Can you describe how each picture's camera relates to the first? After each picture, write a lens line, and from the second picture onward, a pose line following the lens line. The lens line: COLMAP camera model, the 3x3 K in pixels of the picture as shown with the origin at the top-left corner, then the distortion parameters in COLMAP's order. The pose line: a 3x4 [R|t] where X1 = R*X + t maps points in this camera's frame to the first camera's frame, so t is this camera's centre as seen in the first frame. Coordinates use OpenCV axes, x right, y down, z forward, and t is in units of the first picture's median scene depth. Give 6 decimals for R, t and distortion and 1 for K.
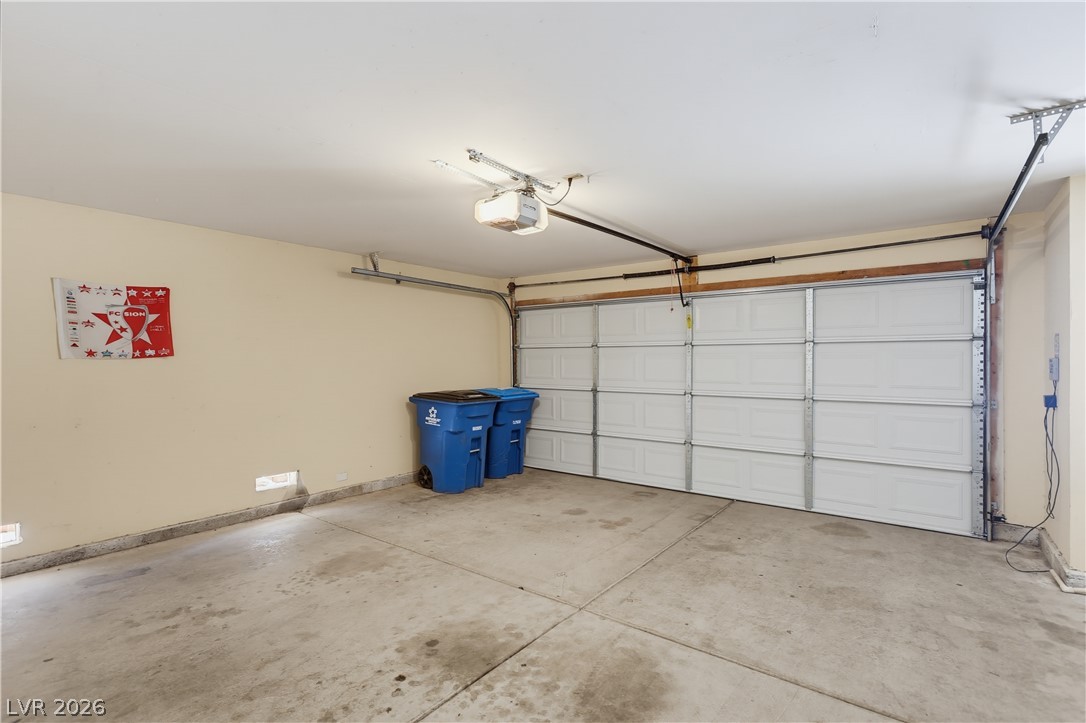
lens RADIAL K [[517.6, 0, 541.3], [0, 517.6, 363.5], [0, 0, 1]] dist [-0.010854, 0.004134]
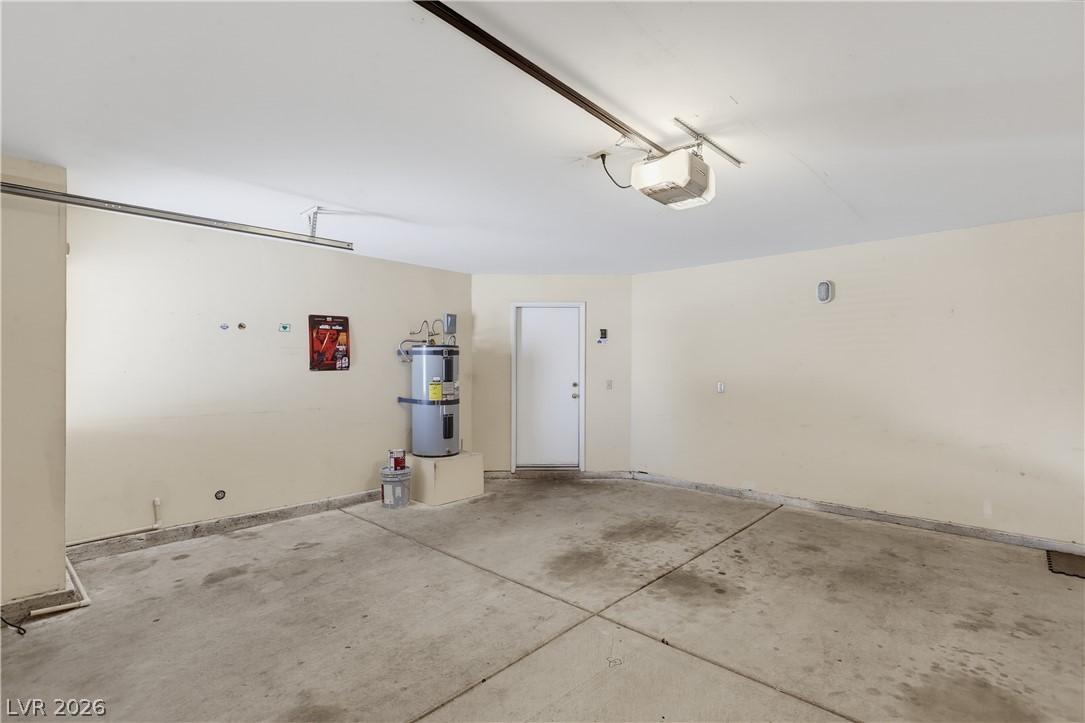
lens RADIAL K [[517.1, 0, 547.0], [0, 517.1, 366.3], [0, 0, 1]] dist [-0.010854, 0.004134]
pose [[-0.995744, 0.003734, 0.092082, 0.084148], [0.003683, 0.999993, -0.000724, 0.001282], [-0.092084, -0.000382, -0.995751, 2.212668]]
